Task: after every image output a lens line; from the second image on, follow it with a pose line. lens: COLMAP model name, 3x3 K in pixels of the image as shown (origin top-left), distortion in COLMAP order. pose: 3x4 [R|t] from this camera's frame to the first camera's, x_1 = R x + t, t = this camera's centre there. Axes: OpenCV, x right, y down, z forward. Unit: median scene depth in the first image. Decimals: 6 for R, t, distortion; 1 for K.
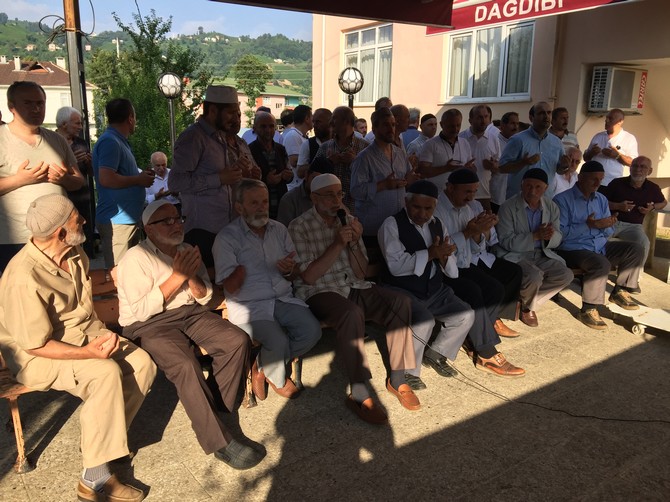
lens RADIAL K [[570.0, 0, 336.0], [0, 570.0, 249.3], [0, 0, 1]] dist [0.053987, -0.087066]
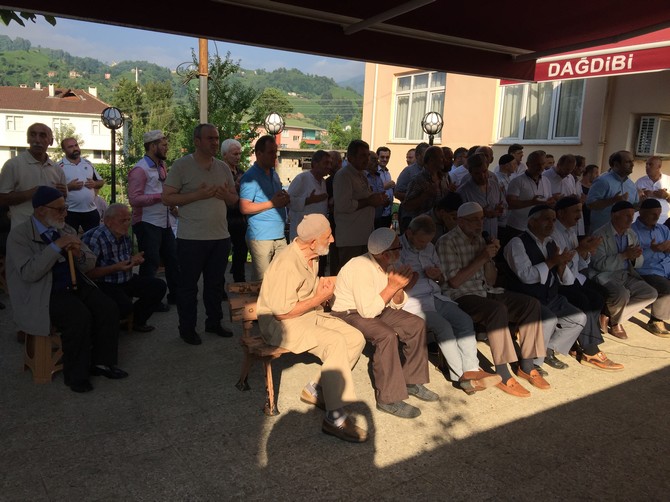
lens RADIAL K [[570.0, 0, 334.4], [0, 570.0, 253.8], [0, 0, 1]] dist [0.053987, -0.087066]
pose [[0.999287, 0.033955, -0.016498, -0.157416], [-0.034712, 0.998244, -0.048000, 0.029658], [0.014839, 0.048539, 0.998711, -0.142473]]
